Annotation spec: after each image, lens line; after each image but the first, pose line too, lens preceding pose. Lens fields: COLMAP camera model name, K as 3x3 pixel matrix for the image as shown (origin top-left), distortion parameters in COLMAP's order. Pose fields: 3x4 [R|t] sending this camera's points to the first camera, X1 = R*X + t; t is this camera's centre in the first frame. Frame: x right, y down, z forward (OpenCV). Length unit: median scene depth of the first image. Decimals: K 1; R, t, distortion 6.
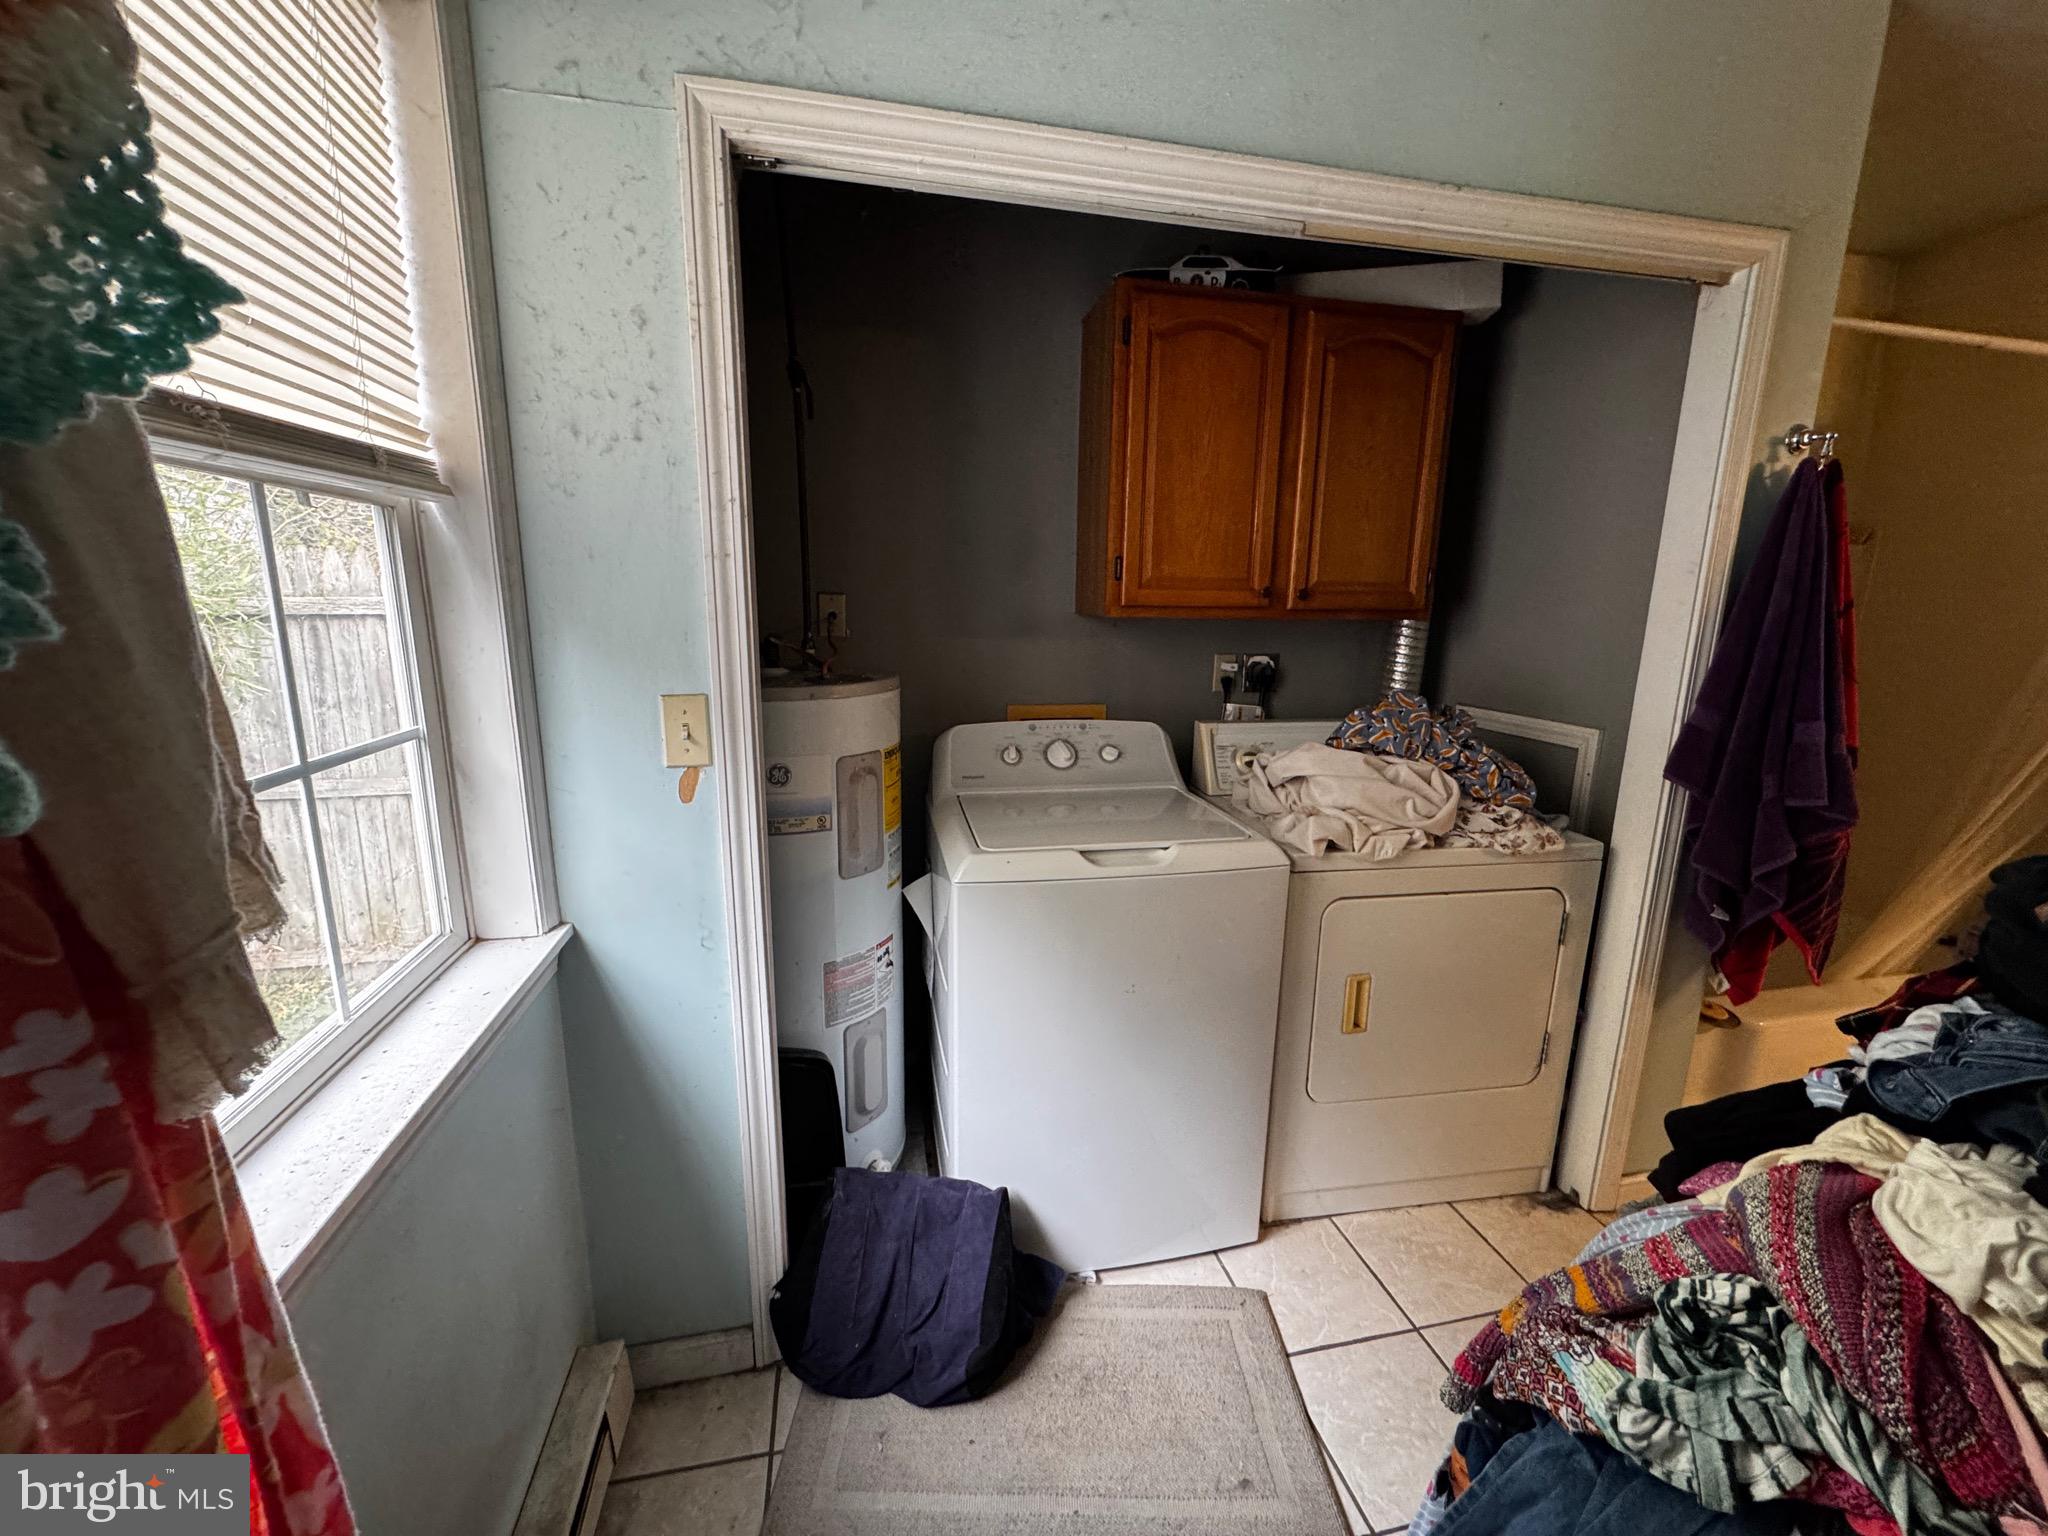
lens RADIAL K [[821.9, 0, 1024.0], [0, 821.9, 768.0], [0, 0, 1]] dist [-0.002003, -0.000203]
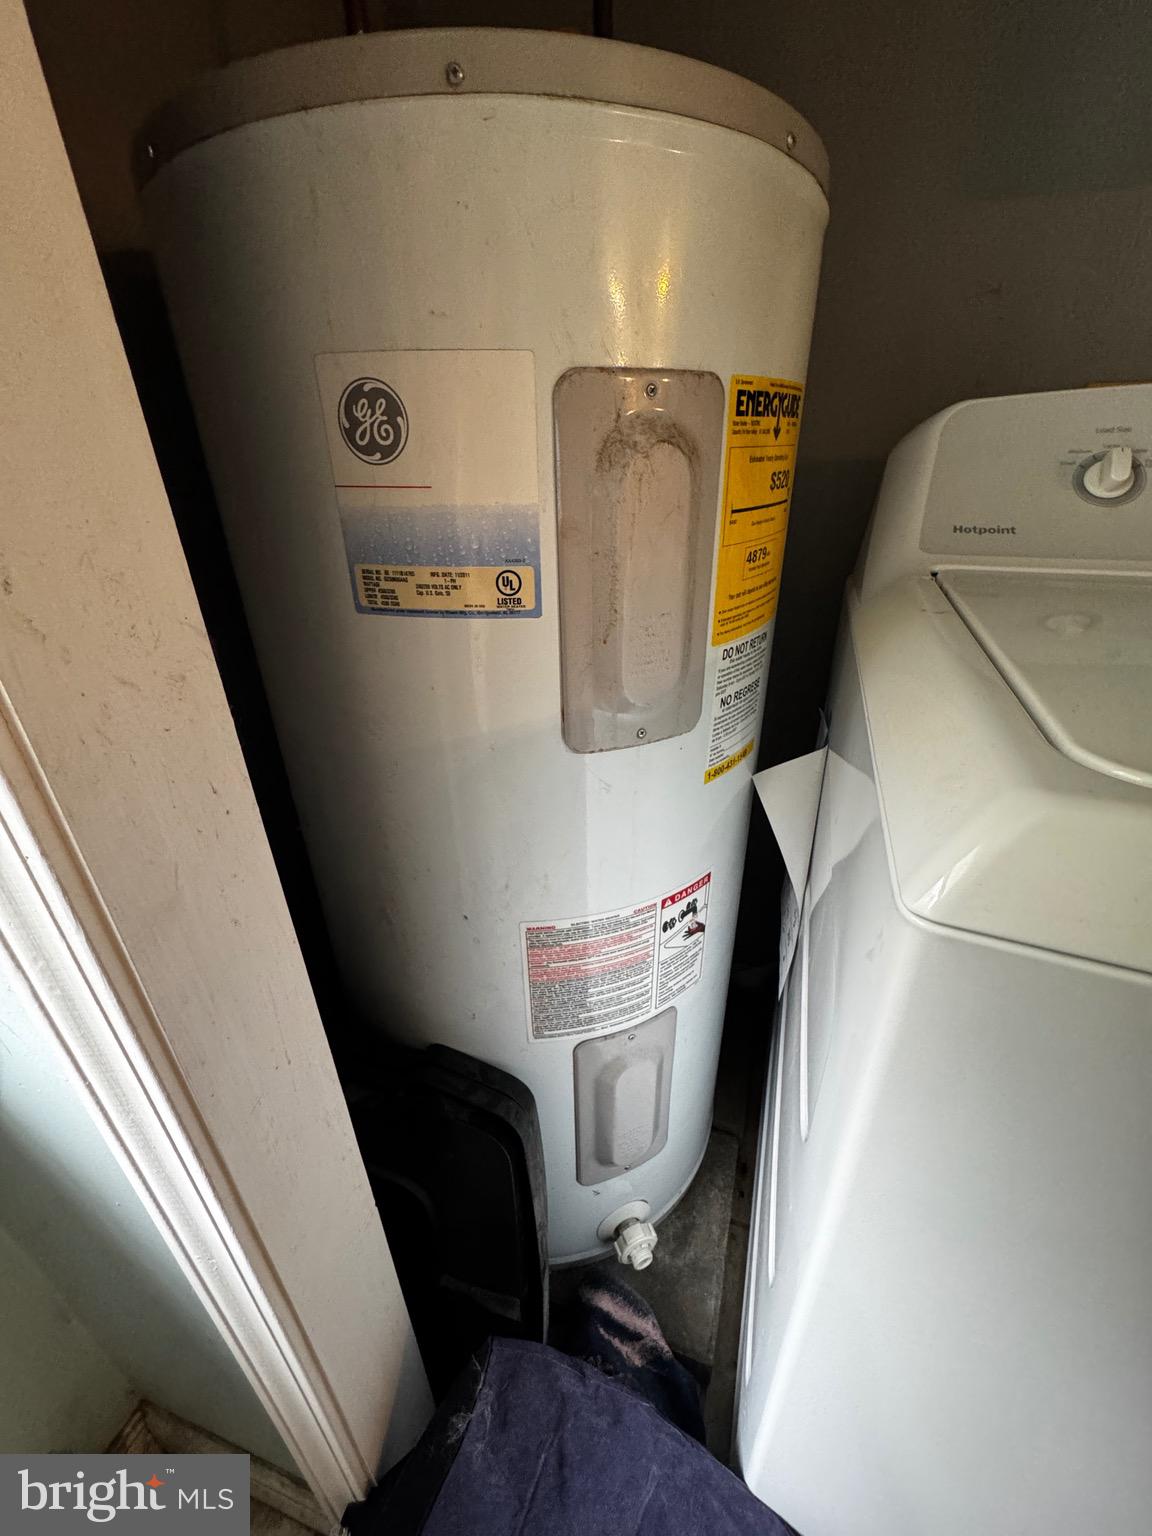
lens RADIAL K [[616.5, 0, 576.0], [0, 616.5, 768.0], [0, 0, 1]] dist [-0.002003, -0.000203]
pose [[0.859462, 0.200697, -0.470154, -0.078687], [-0.065696, 0.955447, 0.287760, 0.056616], [0.506960, -0.216431, 0.834356, 0.719368]]
